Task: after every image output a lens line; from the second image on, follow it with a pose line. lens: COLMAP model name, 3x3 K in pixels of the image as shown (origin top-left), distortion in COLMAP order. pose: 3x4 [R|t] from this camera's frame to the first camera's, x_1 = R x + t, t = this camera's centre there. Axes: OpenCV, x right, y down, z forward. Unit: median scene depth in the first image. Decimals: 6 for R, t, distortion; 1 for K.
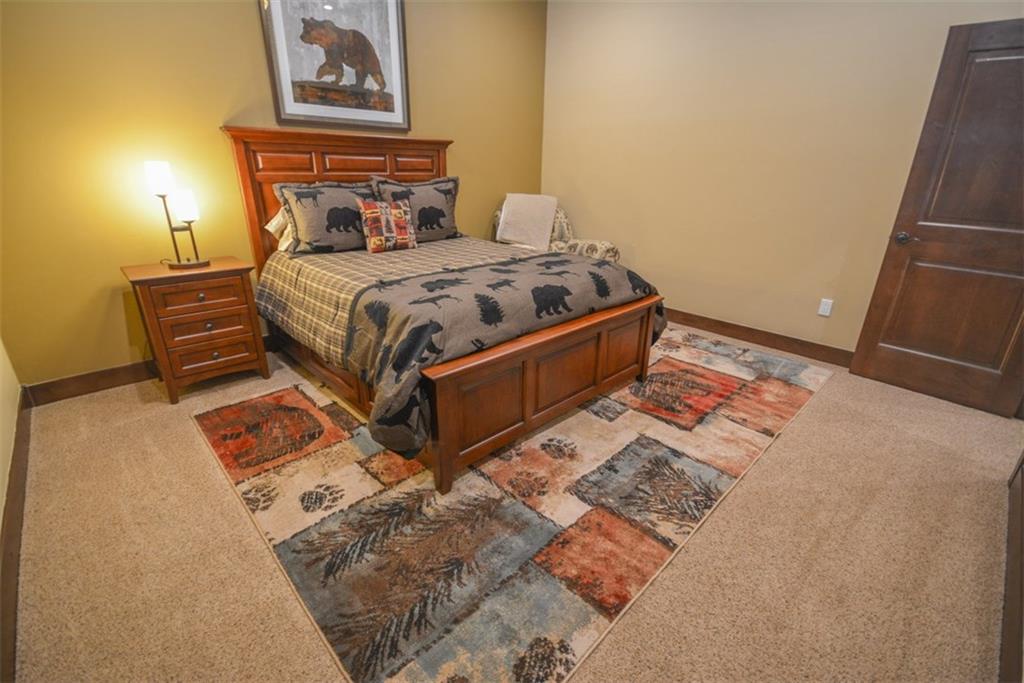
lens RADIAL K [[450.2, 0, 512.0], [0, 450.2, 341.9], [0, 0, 1]] dist [0.005464, -0.008992]
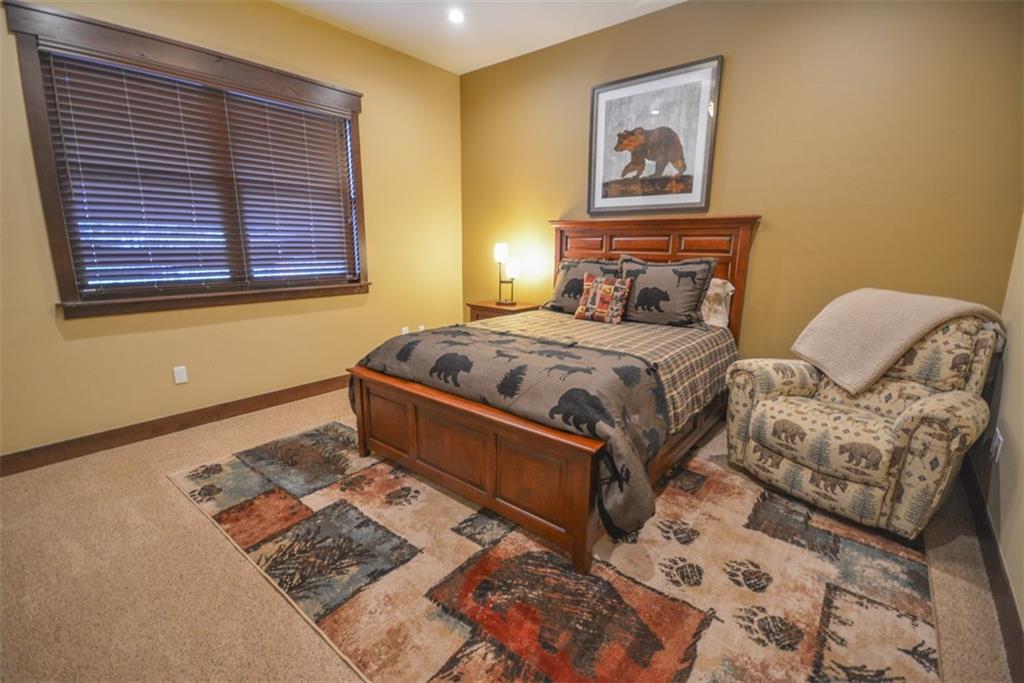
lens RADIAL K [[450.2, 0, 512.0], [0, 450.2, 339.5], [0, 0, 1]] dist [0.005464, -0.008992]
pose [[0.114876, 0.197719, -0.973504, 0.791318], [-0.362469, 0.920767, 0.144236, -0.254511], [0.924889, 0.336296, 0.177441, 0.666392]]
